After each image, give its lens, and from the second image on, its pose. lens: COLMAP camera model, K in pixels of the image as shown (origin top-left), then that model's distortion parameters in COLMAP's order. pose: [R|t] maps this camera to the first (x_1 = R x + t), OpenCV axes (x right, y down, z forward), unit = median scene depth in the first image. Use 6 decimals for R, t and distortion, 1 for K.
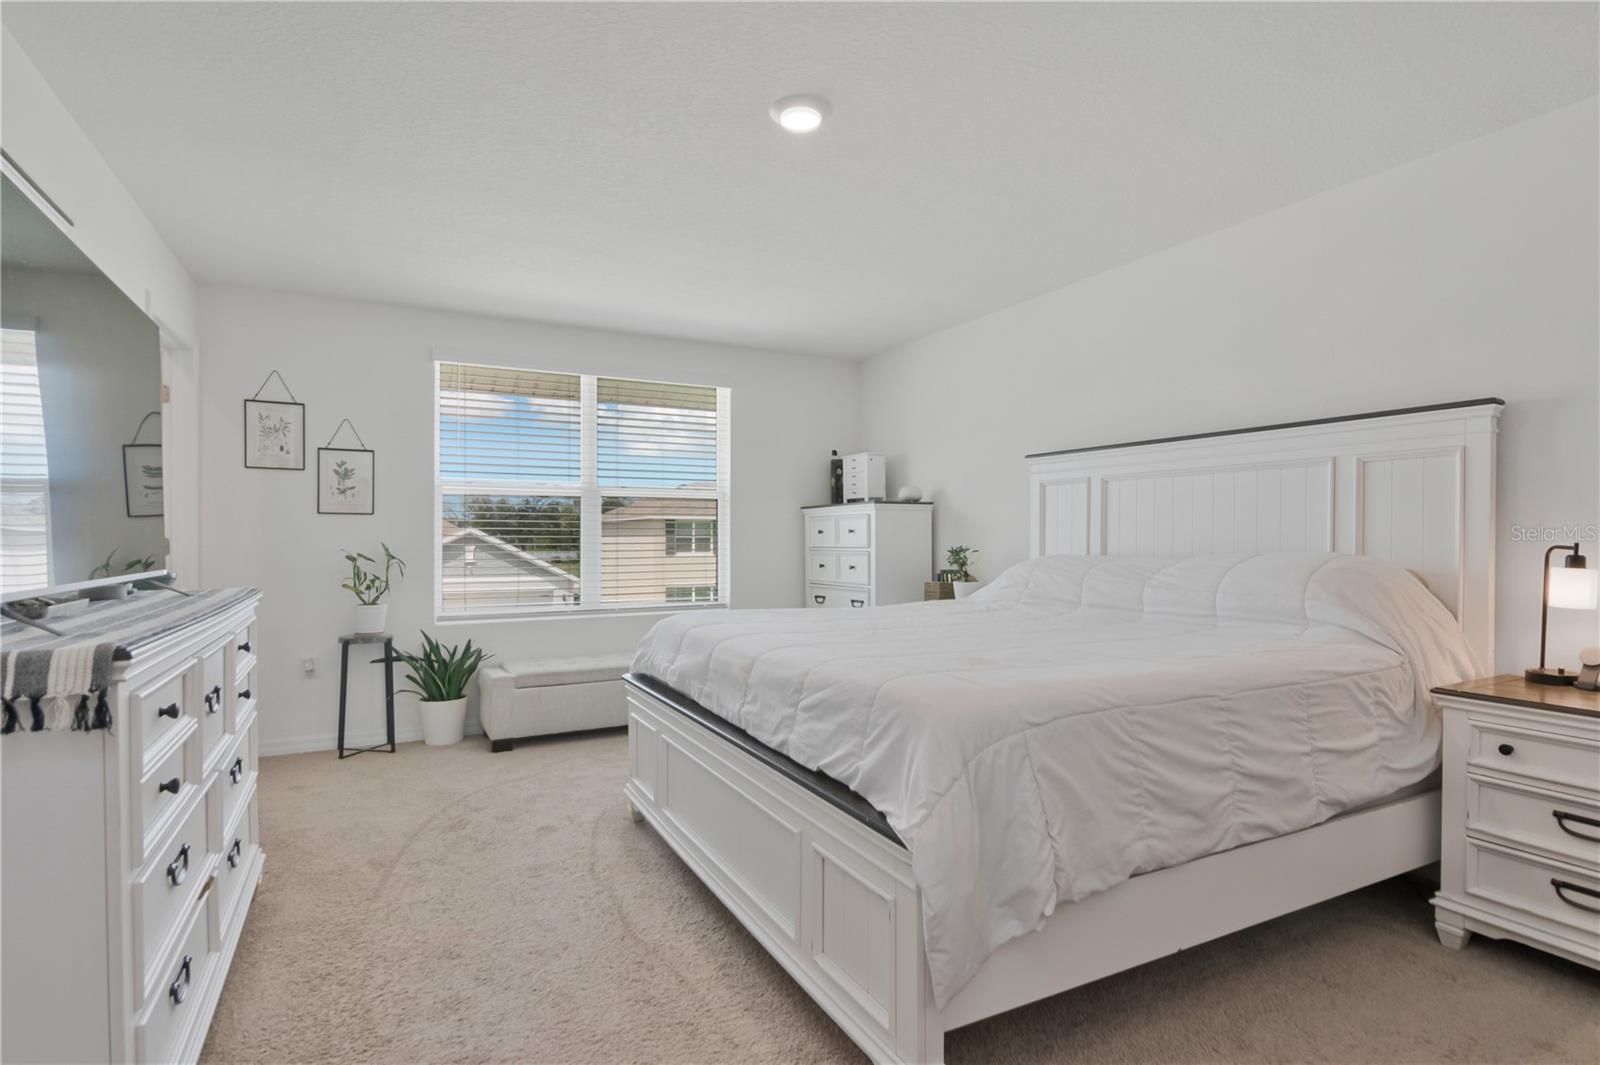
lens RADIAL K [[811.3, 0, 804.8], [0, 811.3, 520.4], [0, 0, 1]] dist [-0.010714, -0.001168]
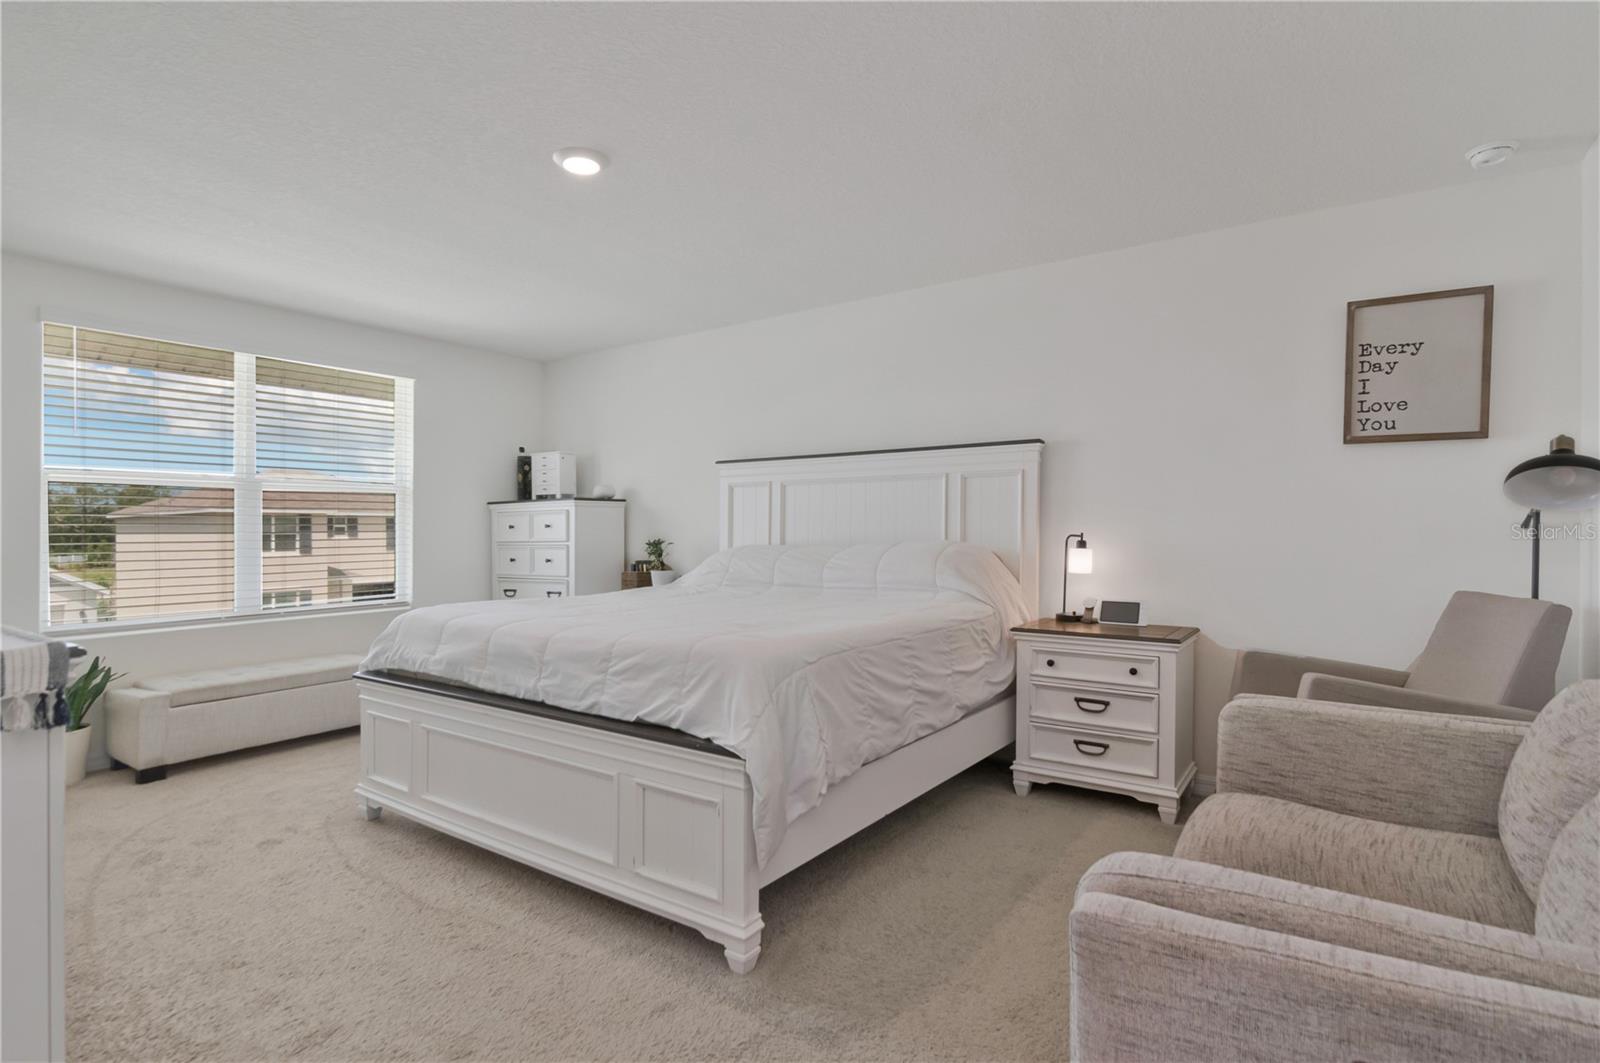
lens RADIAL K [[799.5, 0, 812.3], [0, 799.5, 532.0], [0, 0, 1]] dist [0.019981, -0.000276]
pose [[0.886571, -0.007014, 0.462539, -0.241006], [-0.002773, 0.999786, 0.020477, -0.002851], [-0.462583, -0.019437, 0.886363, -0.156374]]
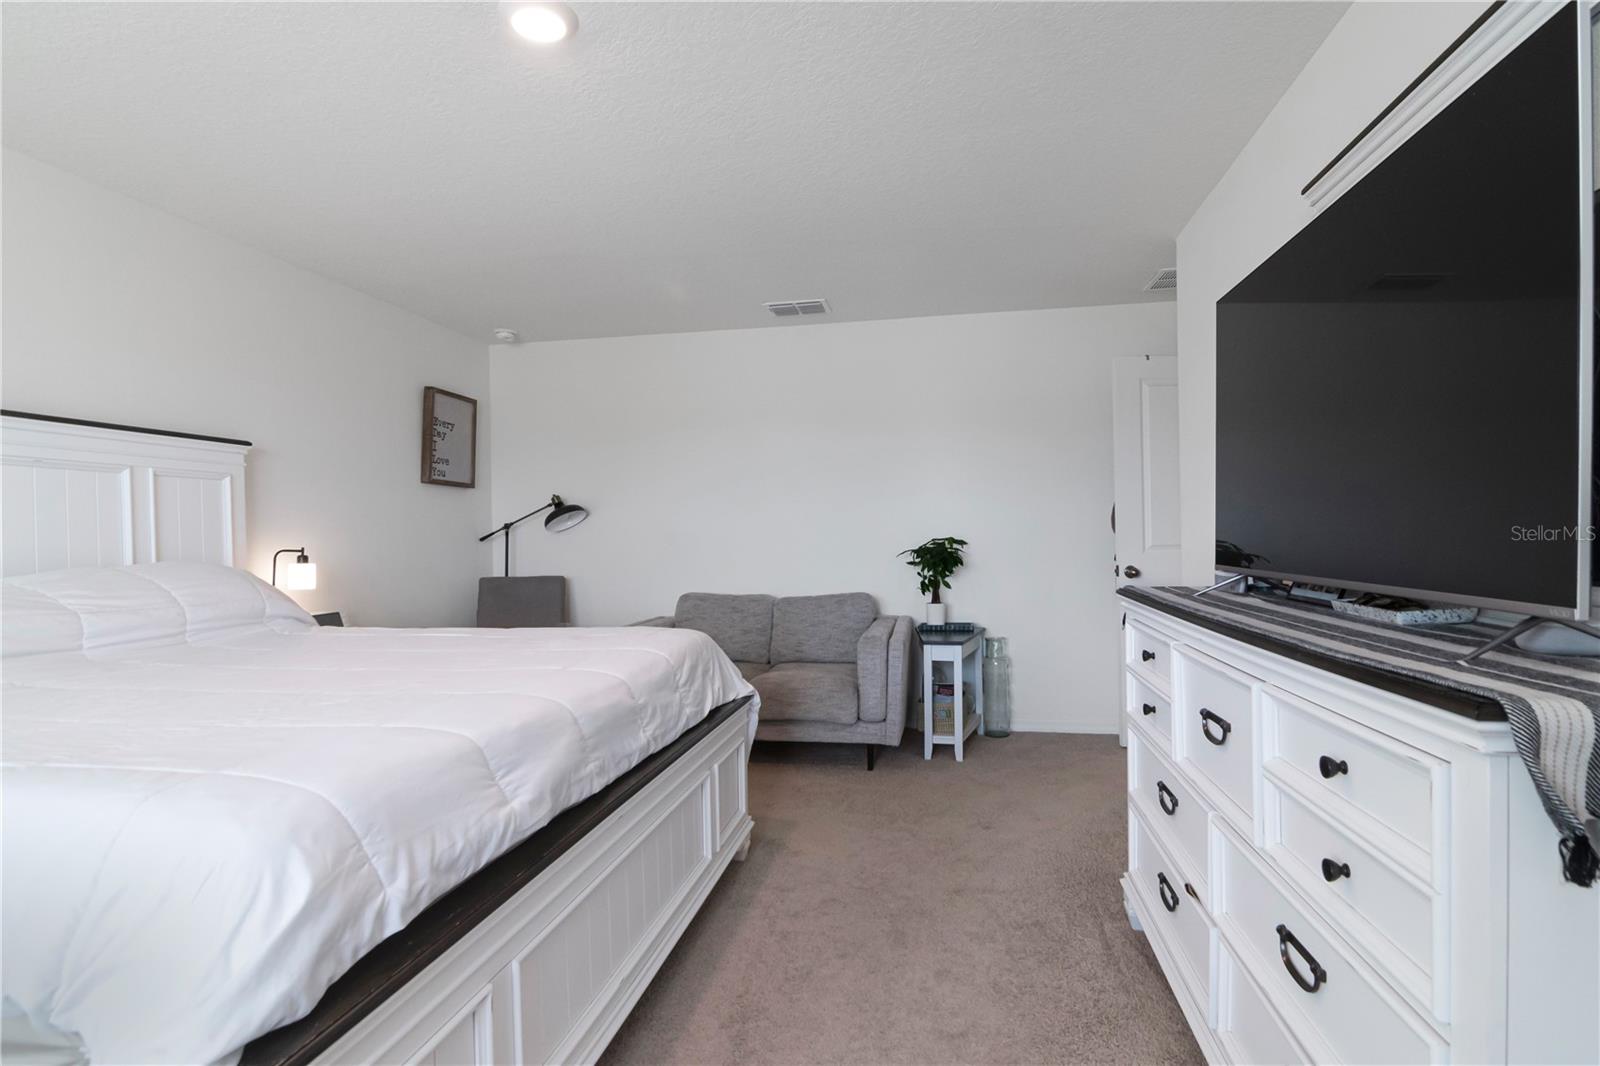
lens RADIAL K [[799.5, 0, 812.3], [0, 799.5, 533.5], [0, 0, 1]] dist [0.019981, -0.000276]
pose [[-0.794004, 0.007213, 0.607870, -0.739297], [0.001312, 0.999948, -0.010151, 0.018717], [-0.607911, -0.007263, -0.793972, 1.575991]]
